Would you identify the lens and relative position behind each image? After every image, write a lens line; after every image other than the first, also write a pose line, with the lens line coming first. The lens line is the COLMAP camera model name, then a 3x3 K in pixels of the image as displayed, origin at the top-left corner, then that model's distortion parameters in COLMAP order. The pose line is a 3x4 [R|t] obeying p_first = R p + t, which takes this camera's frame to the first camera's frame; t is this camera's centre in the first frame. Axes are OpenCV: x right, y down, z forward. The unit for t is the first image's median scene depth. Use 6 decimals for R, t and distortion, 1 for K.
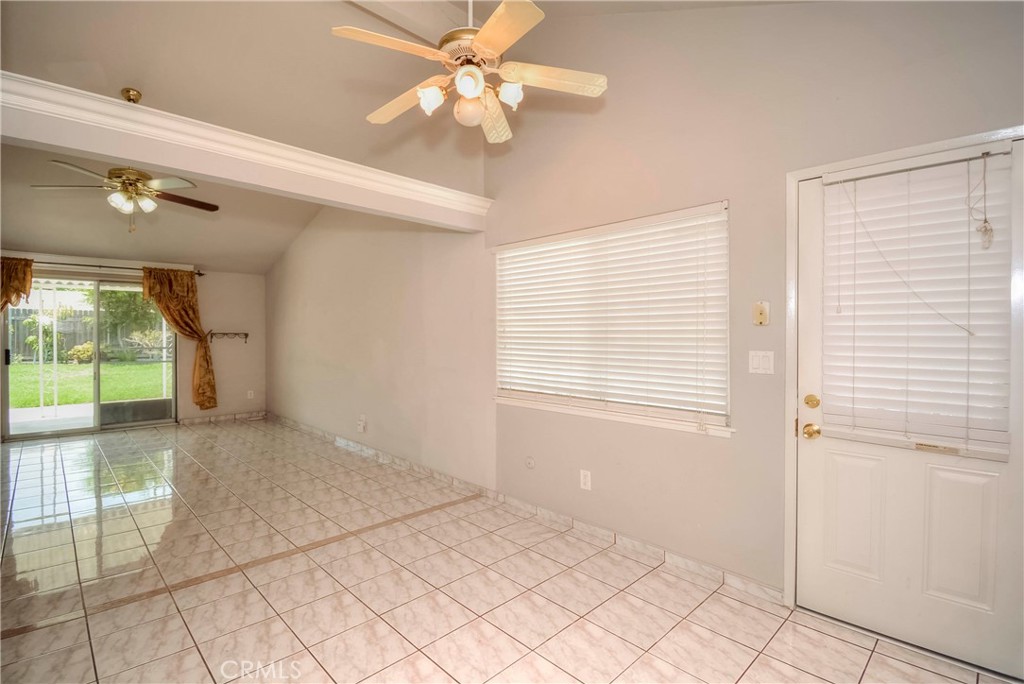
lens RADIAL K [[474.6, 0, 509.5], [0, 474.6, 338.6], [0, 0, 1]] dist [0.011705, -0.020950]
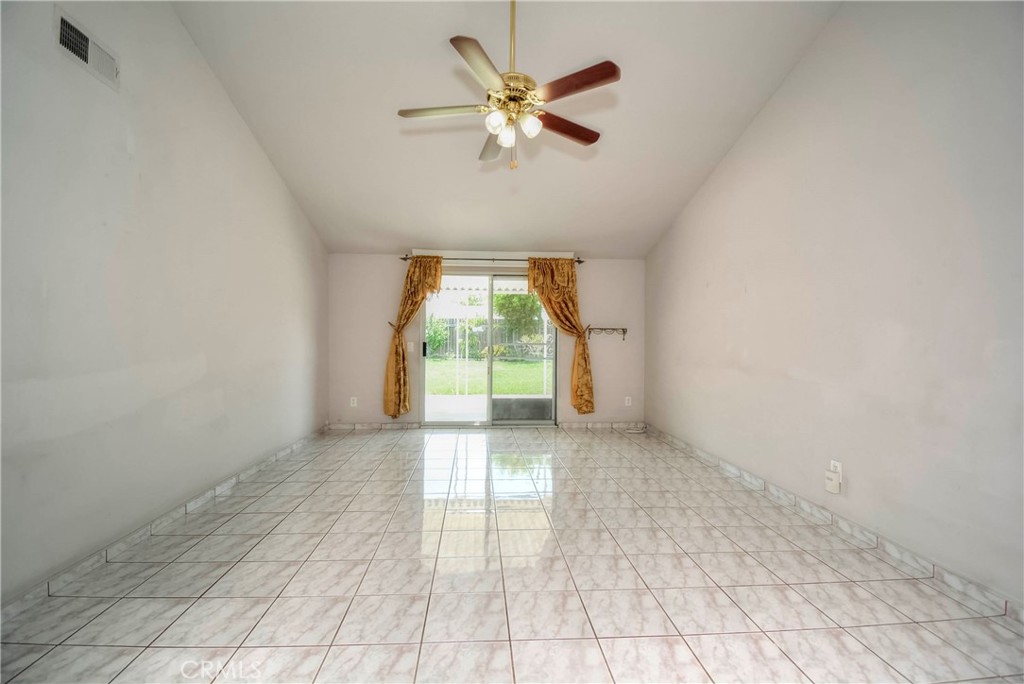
lens RADIAL K [[474.6, 0, 509.5], [0, 474.6, 338.6], [0, 0, 1]] dist [0.011705, -0.020950]
pose [[0.763927, 0.002376, -0.645298, -0.178367], [-0.011919, 0.999875, -0.010429, 0.019632], [0.645192, 0.015659, 0.763860, 0.239204]]
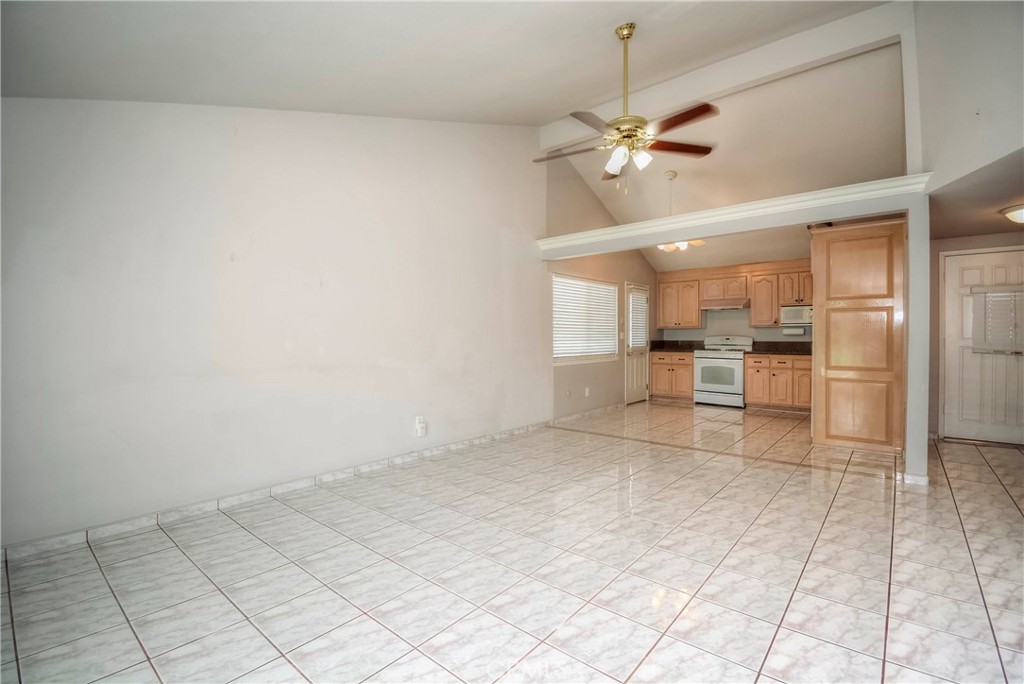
lens RADIAL K [[463.6, 0, 488.0], [0, 463.6, 340.2], [0, 0, 1]] dist [0.003250, -0.009906]
pose [[-0.054761, -0.003880, 0.998492, -0.901937], [0.006778, 0.999968, 0.004258, 0.020309], [-0.998476, 0.007001, -0.054733, 0.729994]]
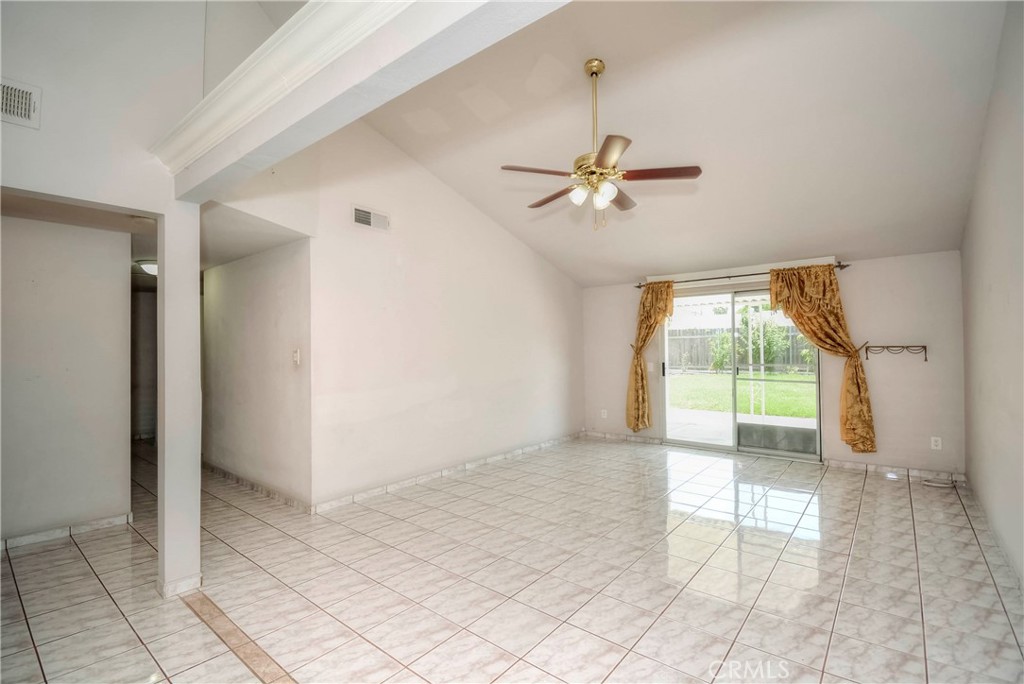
lens RADIAL K [[463.6, 0, 488.0], [0, 463.6, 340.2], [0, 0, 1]] dist [0.003250, -0.009906]
pose [[0.092254, -0.021090, -0.995512, 0.008044], [0.001537, 0.999777, -0.021038, -0.007134], [0.995734, 0.000411, 0.092266, 0.391210]]
